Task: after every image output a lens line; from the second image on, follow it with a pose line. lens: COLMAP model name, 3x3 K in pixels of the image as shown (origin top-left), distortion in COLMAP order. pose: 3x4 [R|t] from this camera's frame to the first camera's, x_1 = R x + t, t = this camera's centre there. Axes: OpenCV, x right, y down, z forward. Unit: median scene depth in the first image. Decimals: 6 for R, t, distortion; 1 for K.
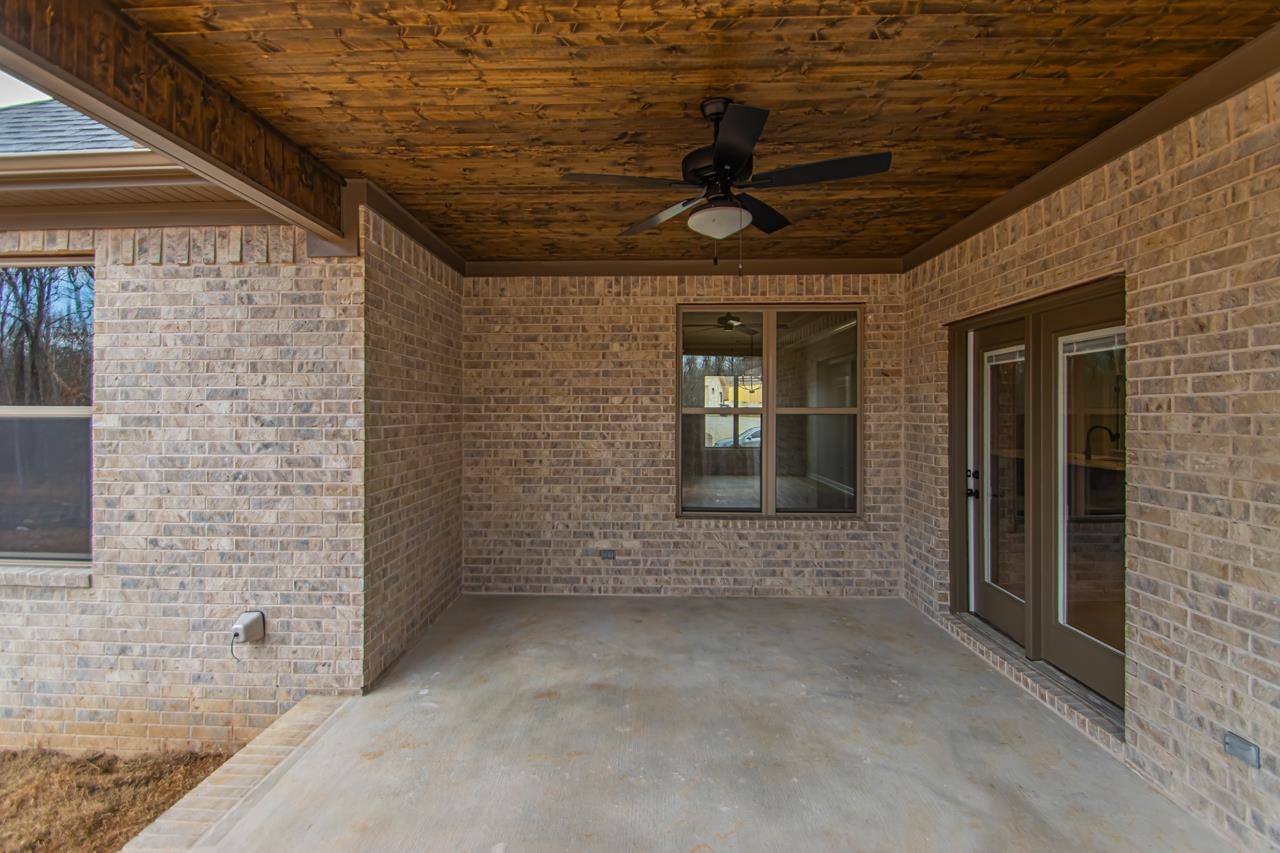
lens RADIAL K [[602.0, 0, 629.4], [0, 602.0, 414.0], [0, 0, 1]] dist [0.010430, -0.015173]
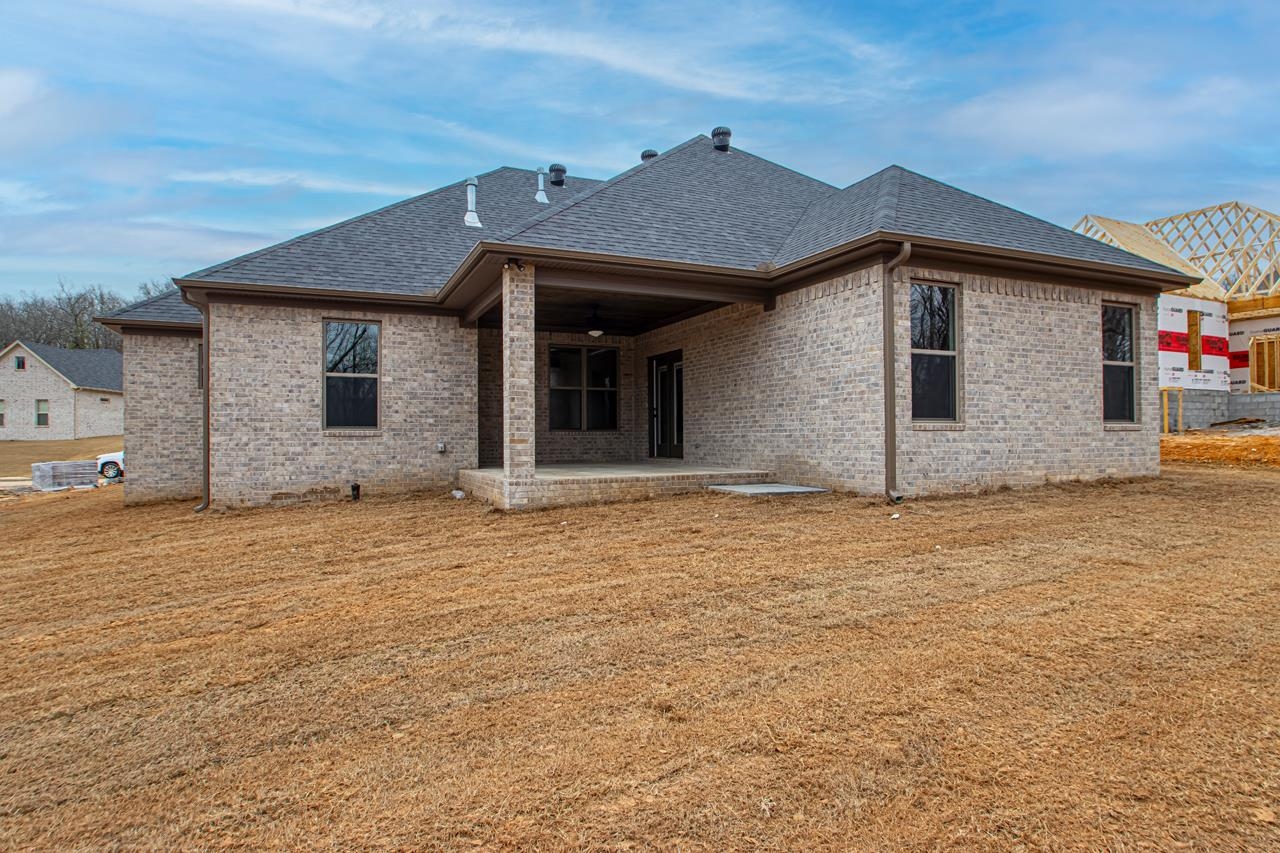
lens RADIAL K [[719.8, 0, 644.9], [0, 719.8, 430.5], [0, 0, 1]] dist [-0.017758, -0.000291]
pose [[0.899185, 0.000198, 0.437569, -1.276560], [0.006476, 0.999884, -0.013761, 0.319800], [-0.437522, 0.015207, 0.899079, -2.691443]]
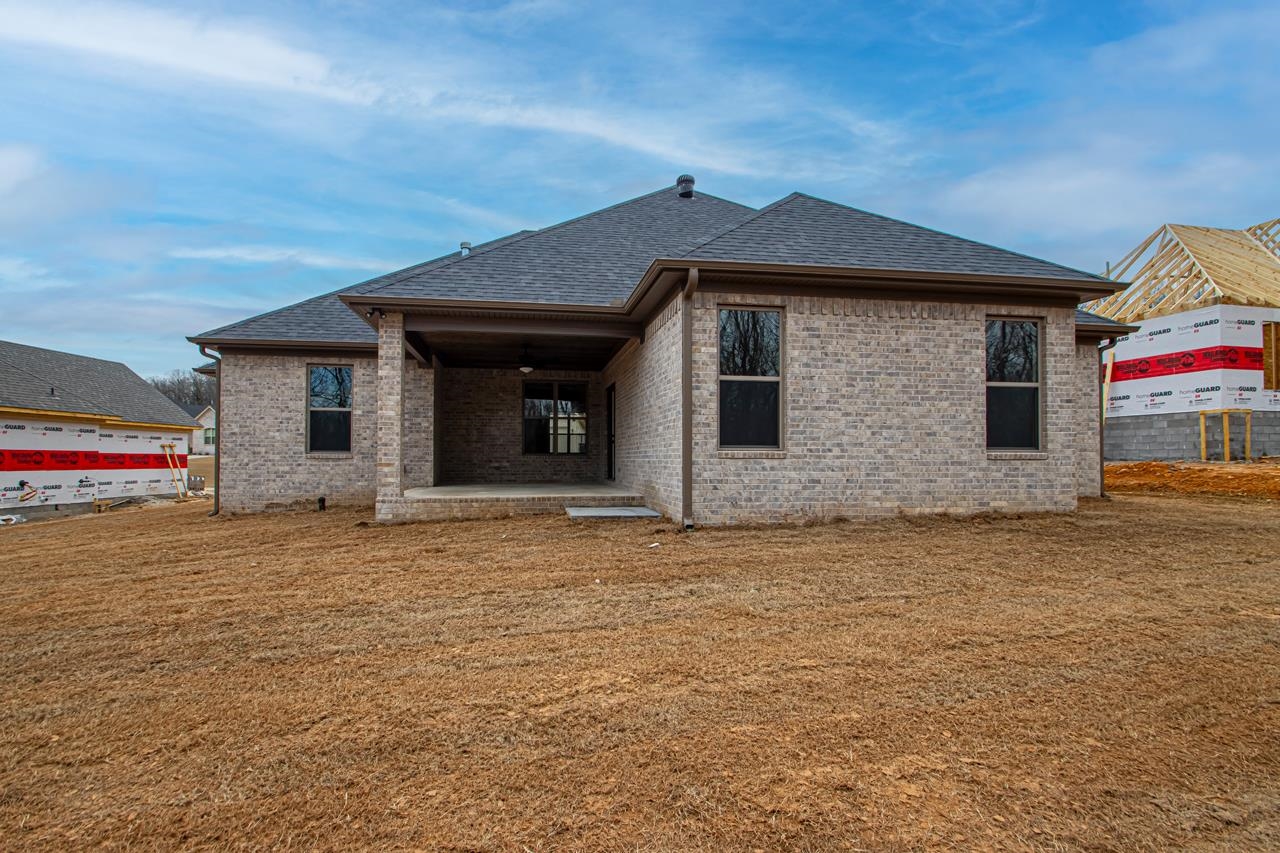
lens RADIAL K [[611.2, 0, 613.8], [0, 611.2, 451.6], [0, 0, 1]] dist [0.010975, -0.014397]
pose [[0.983133, 0.005489, 0.182807, -0.037126], [-0.002636, 0.999871, -0.015847, 0.301885], [-0.182871, 0.015098, 0.983021, -2.864649]]
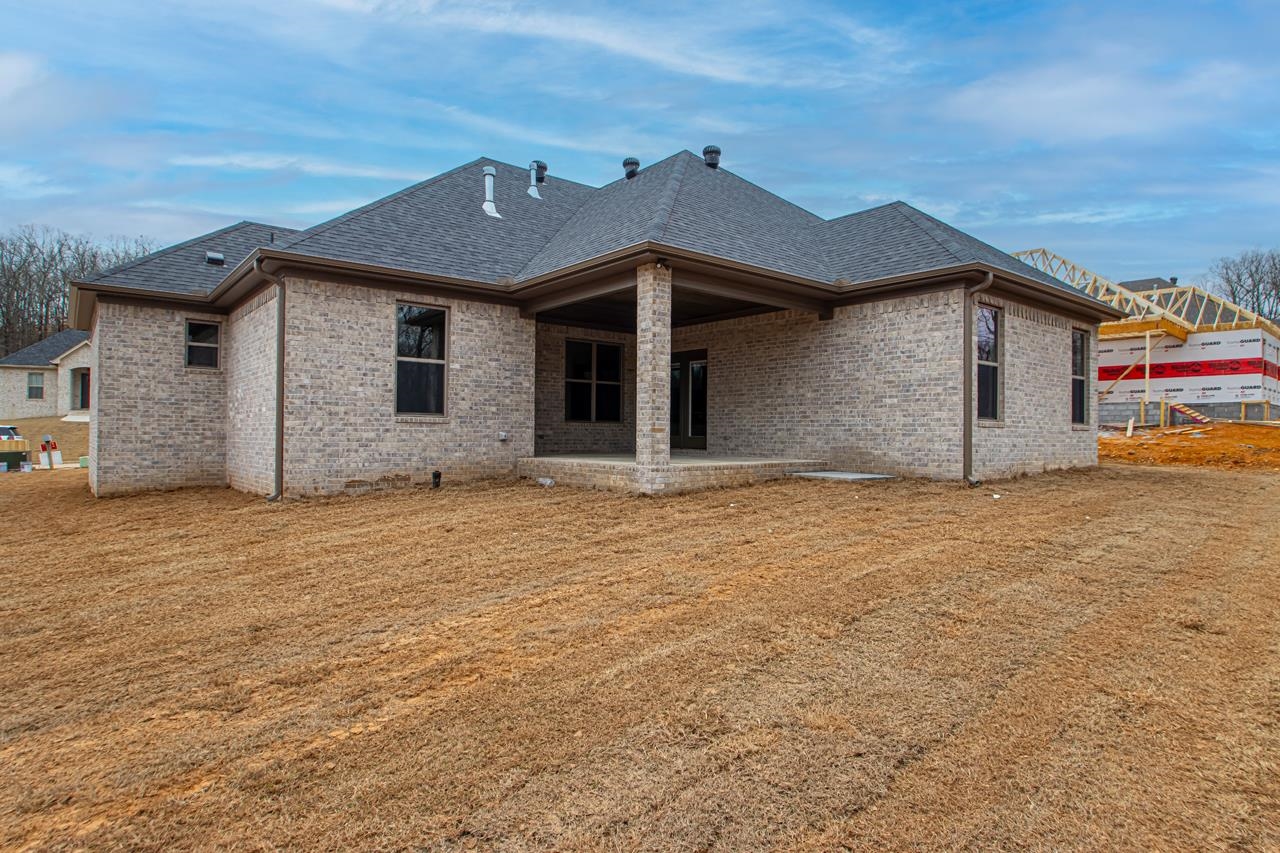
lens RADIAL K [[700.2, 0, 640.0], [0, 700.2, 426.5], [0, 0, 1]] dist [-0.015637, -0.000379]
pose [[0.757102, 0.015478, 0.653114, -2.399974], [-0.008790, 0.999870, -0.013506, 0.343009], [-0.653238, 0.004484, 0.757139, -2.133832]]
